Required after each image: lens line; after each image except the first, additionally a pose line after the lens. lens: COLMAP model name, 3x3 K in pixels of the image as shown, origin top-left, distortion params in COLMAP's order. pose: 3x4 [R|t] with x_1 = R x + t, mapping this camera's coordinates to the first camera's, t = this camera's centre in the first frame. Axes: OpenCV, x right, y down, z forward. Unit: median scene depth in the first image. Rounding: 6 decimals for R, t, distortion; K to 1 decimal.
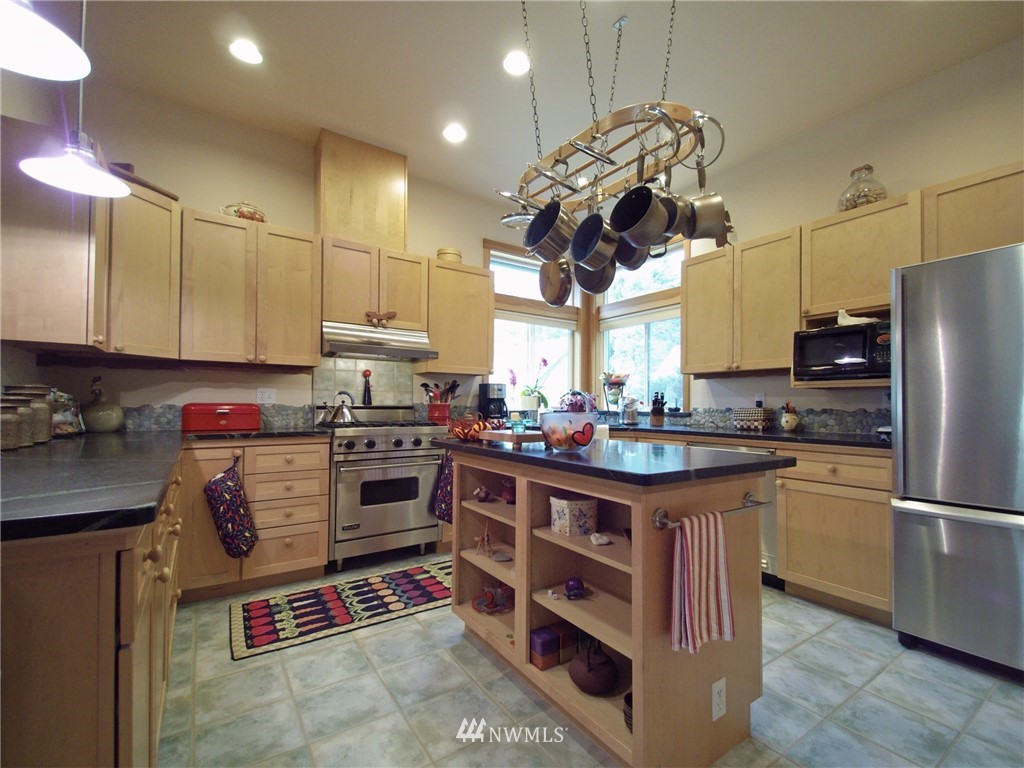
lens RADIAL K [[505.0, 0, 512.0], [0, 505.0, 399.5], [0, 0, 1]] dist [0.001042, 0.000284]
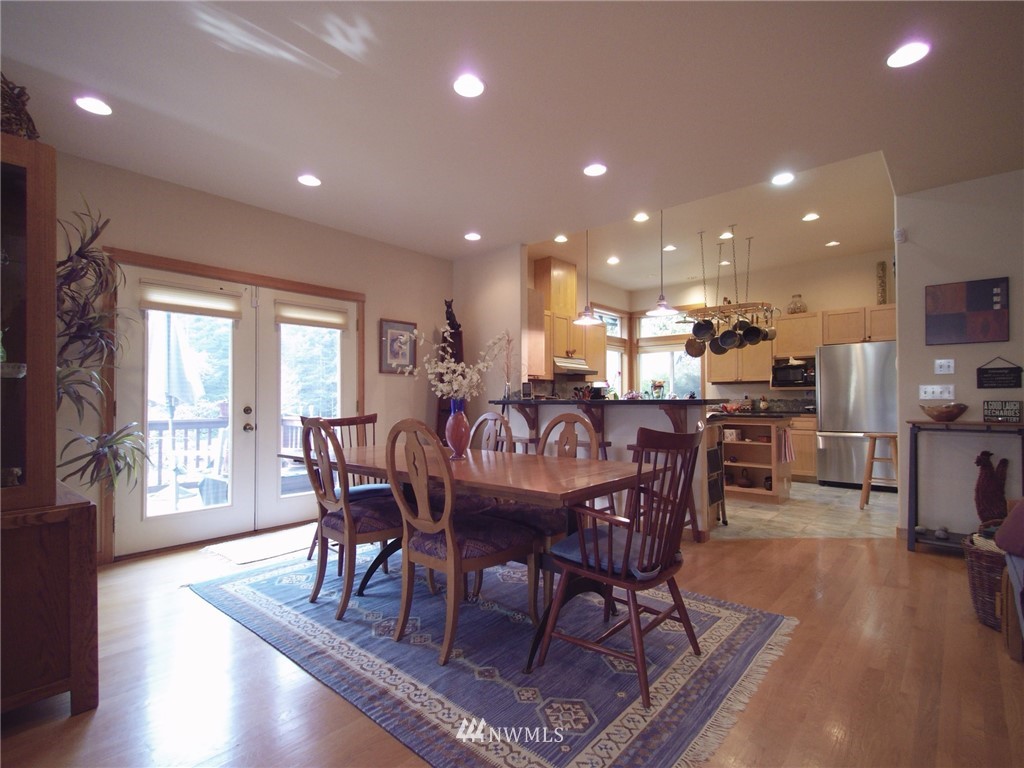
lens RADIAL K [[505.0, 0, 512.0], [0, 505.0, 399.5], [0, 0, 1]] dist [0.001042, 0.000284]
pose [[0.978392, -0.008148, 0.206597, -0.941378], [0.005255, 0.999880, 0.014544, -0.018434], [-0.206691, -0.013144, 0.978318, -0.879589]]
